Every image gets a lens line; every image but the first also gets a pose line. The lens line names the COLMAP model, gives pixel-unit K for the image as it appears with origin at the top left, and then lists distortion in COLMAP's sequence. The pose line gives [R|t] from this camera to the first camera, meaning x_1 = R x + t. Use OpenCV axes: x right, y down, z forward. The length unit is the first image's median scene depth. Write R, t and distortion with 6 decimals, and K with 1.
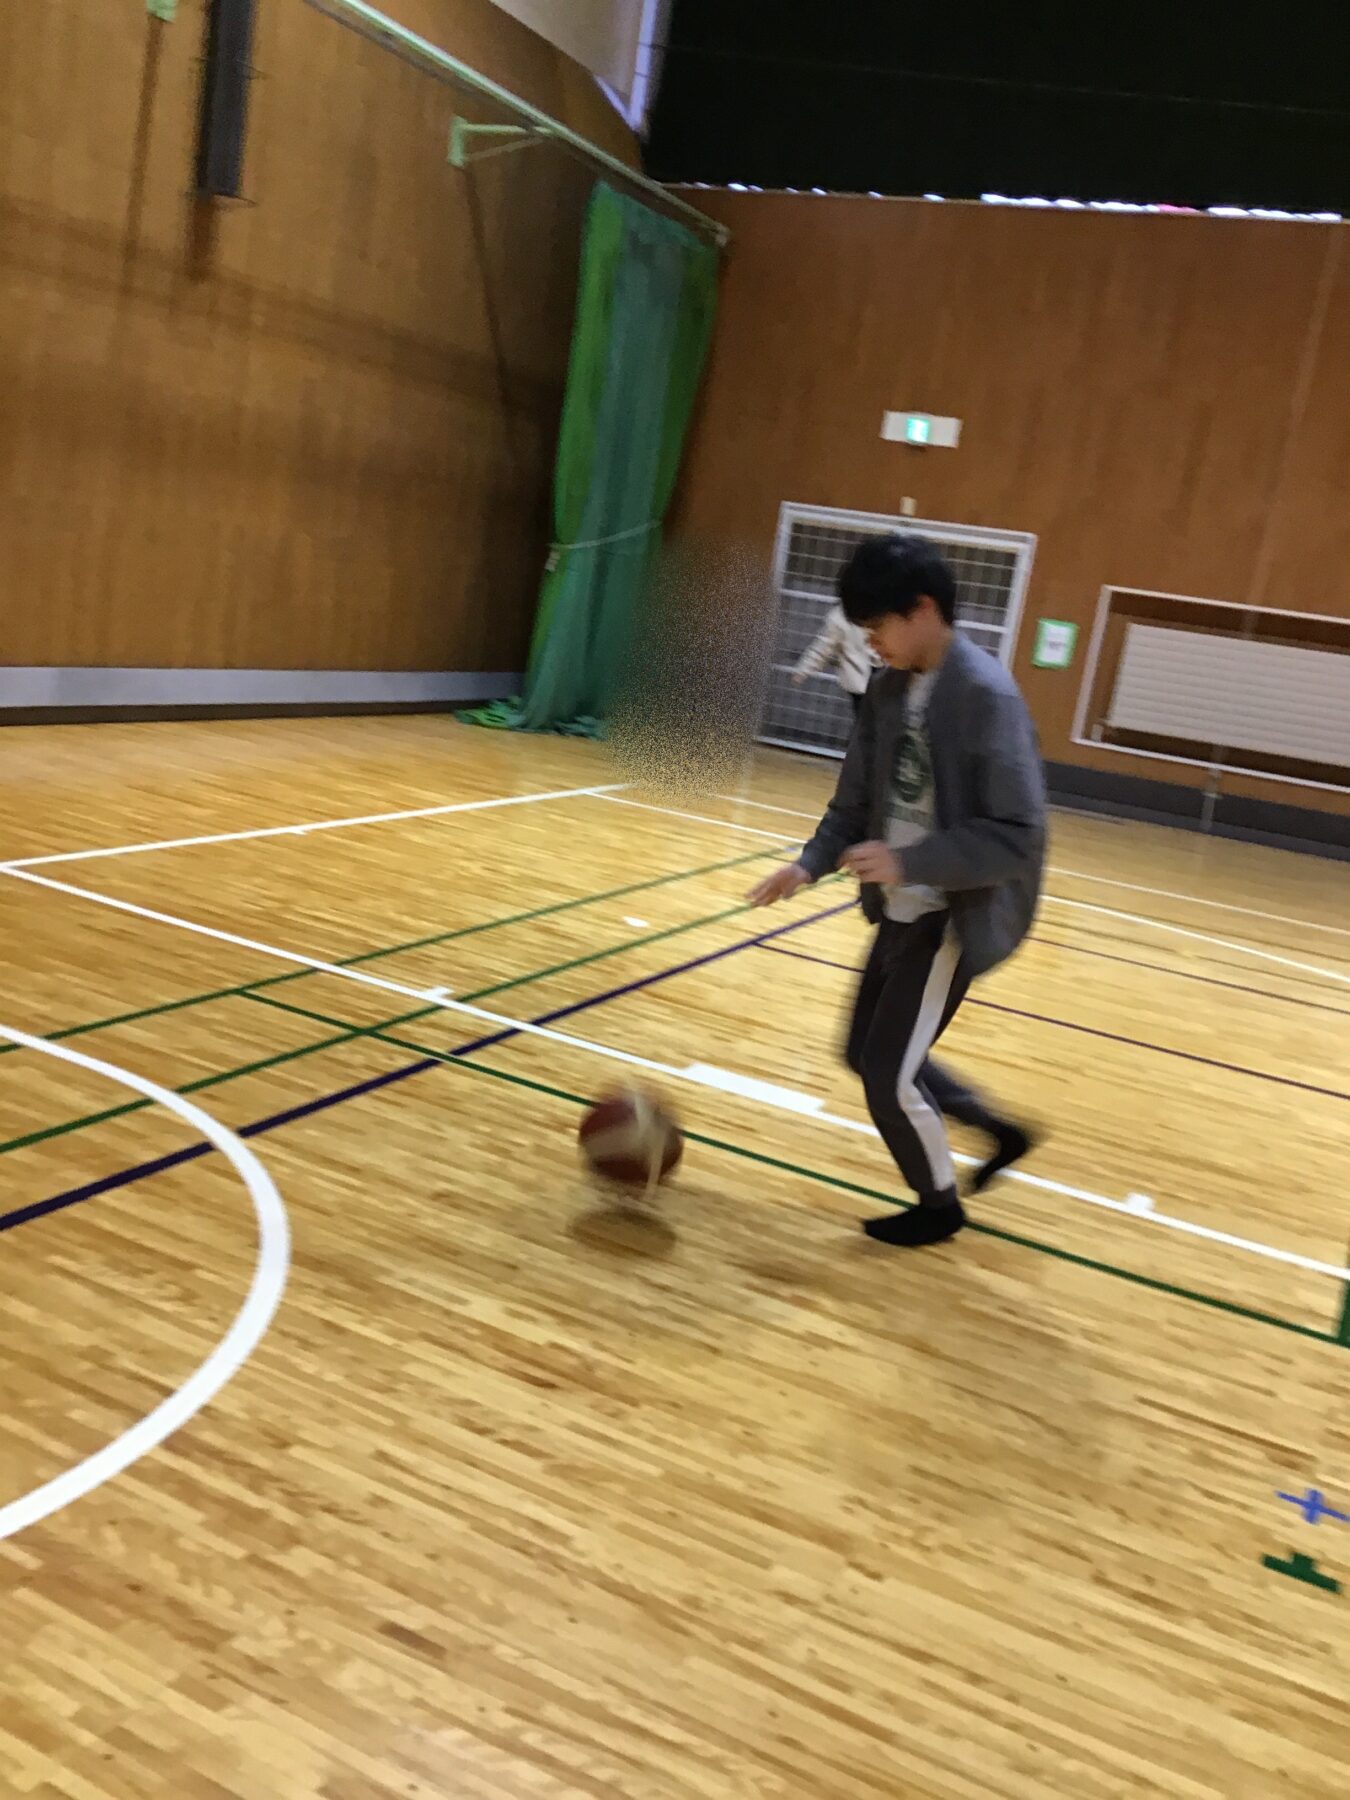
lens RADIAL K [[1616.0, 0, 675.0], [0, 1616.0, 900.0], [0, 0, 1]] dist [0.086798, -0.145878]
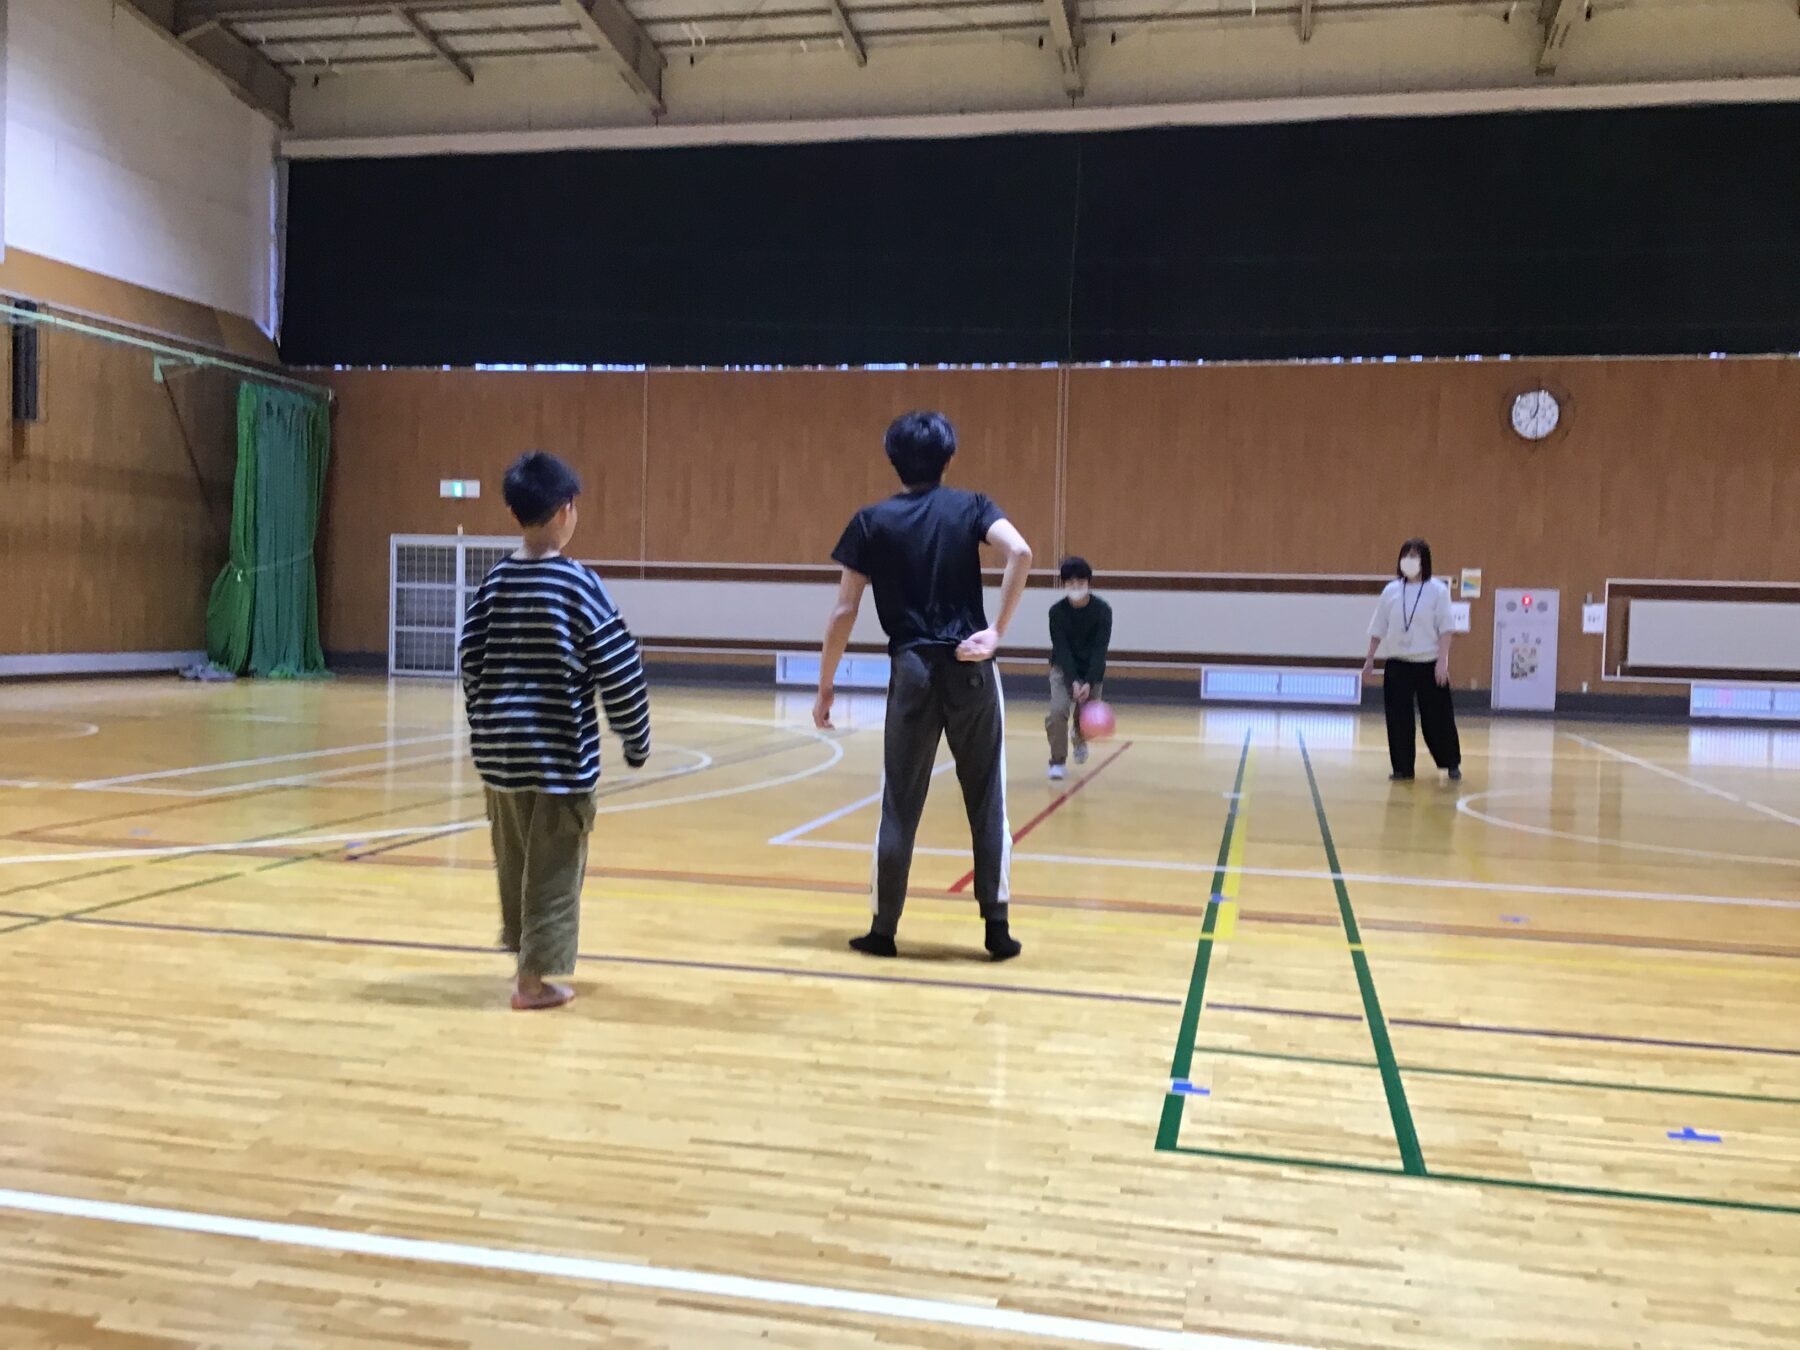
lens RADIAL K [[1616.0, 0, 900.0], [0, 1616.0, 675.0], [0, 0, 1]] dist [0.086798, -0.145878]
pose [[0.965281, -0.128936, 0.227173, 0.214965], [0.160833, 0.978654, -0.127944, 0.253186], [-0.205827, 0.160039, 0.965413, -0.919854]]
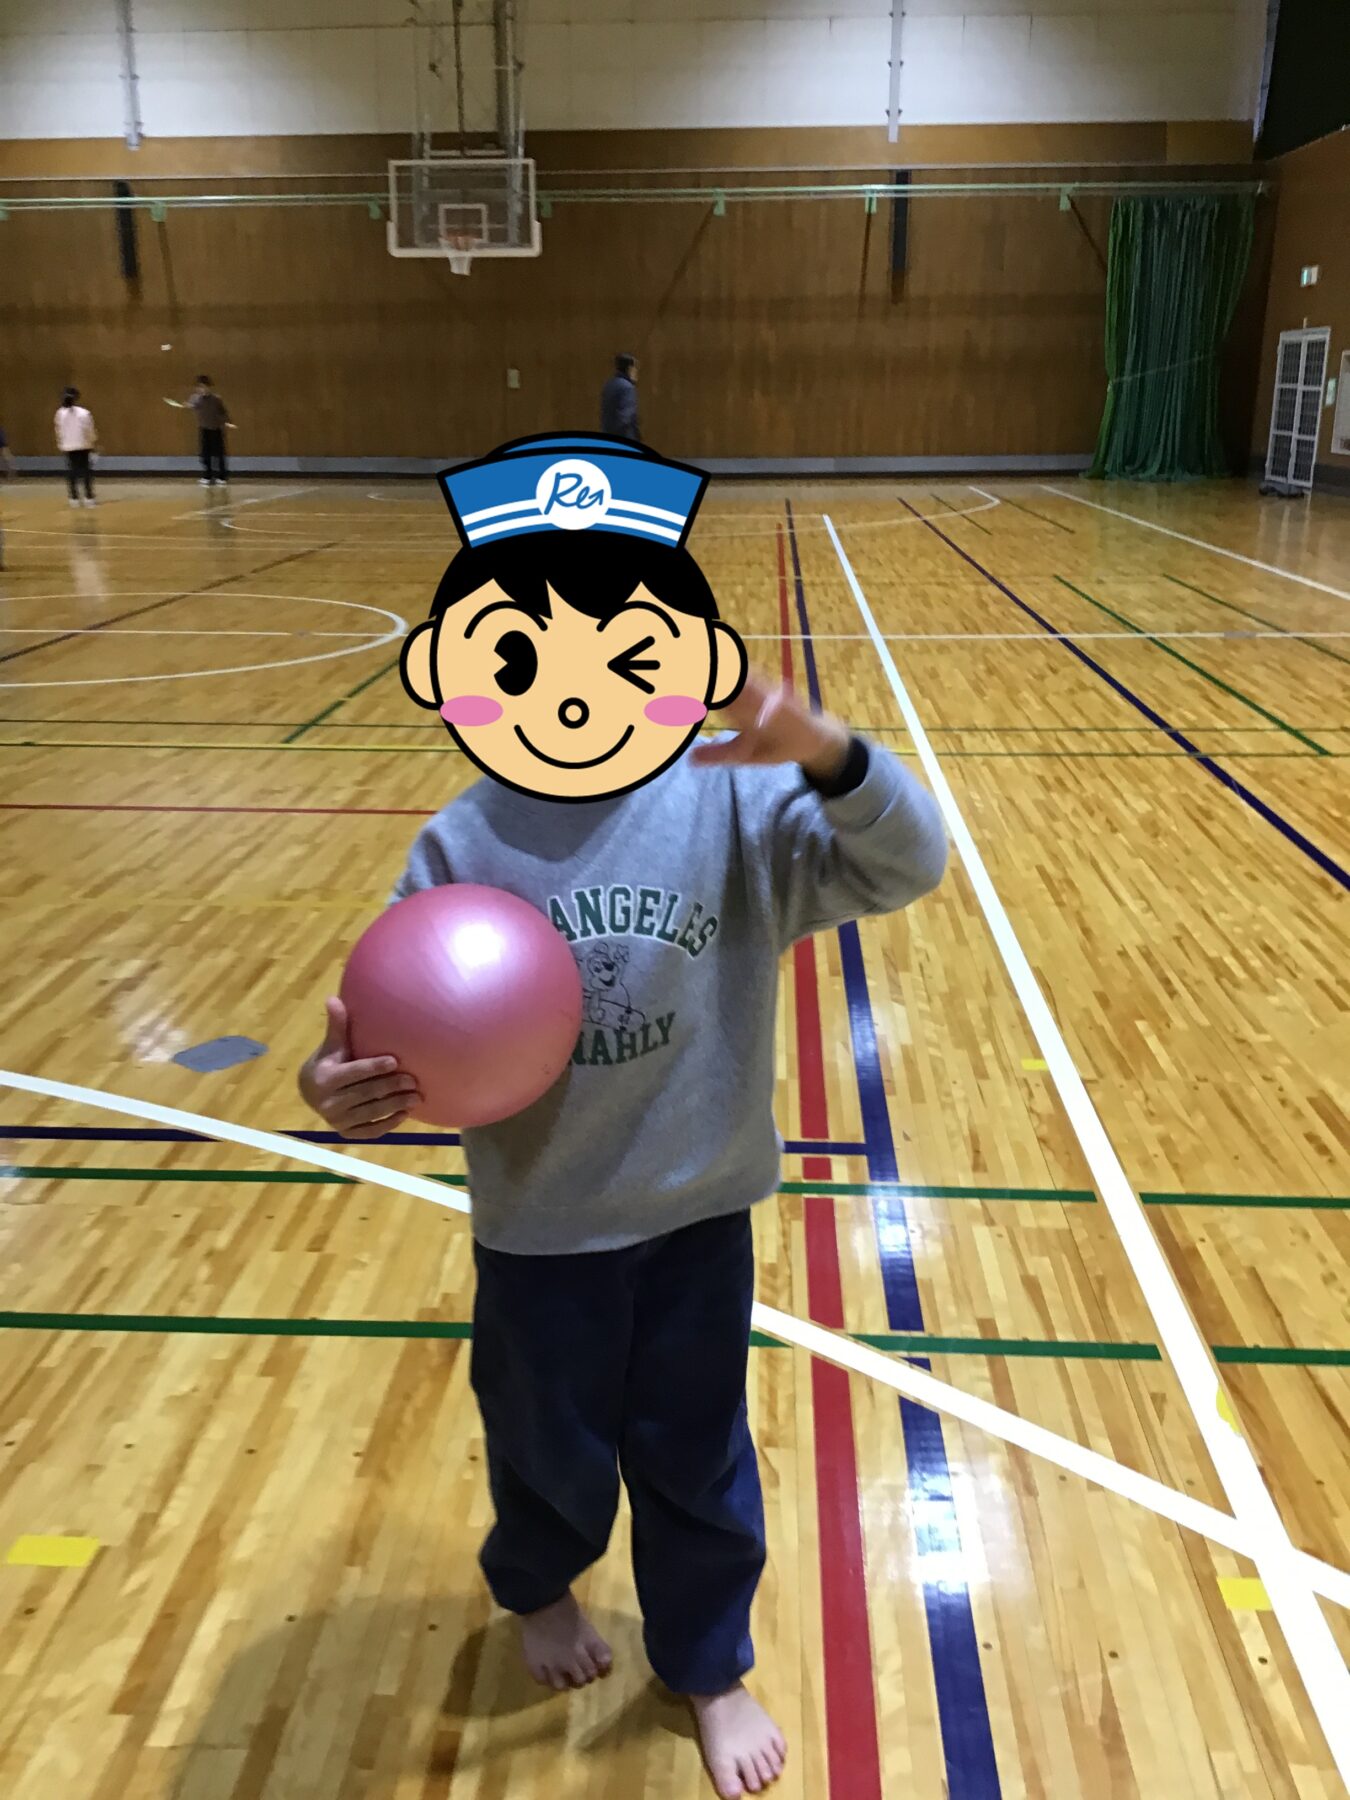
lens RADIAL K [[1616.0, 0, 675.0], [0, 1616.0, 900.0], [0, 0, 1]] dist [0.086798, -0.145878]
pose [[0.385052, 0.132360, -0.913354, 1.751964], [-0.125729, 0.987959, 0.090167, 0.318275], [0.914291, 0.080116, 0.397057, -0.250854]]
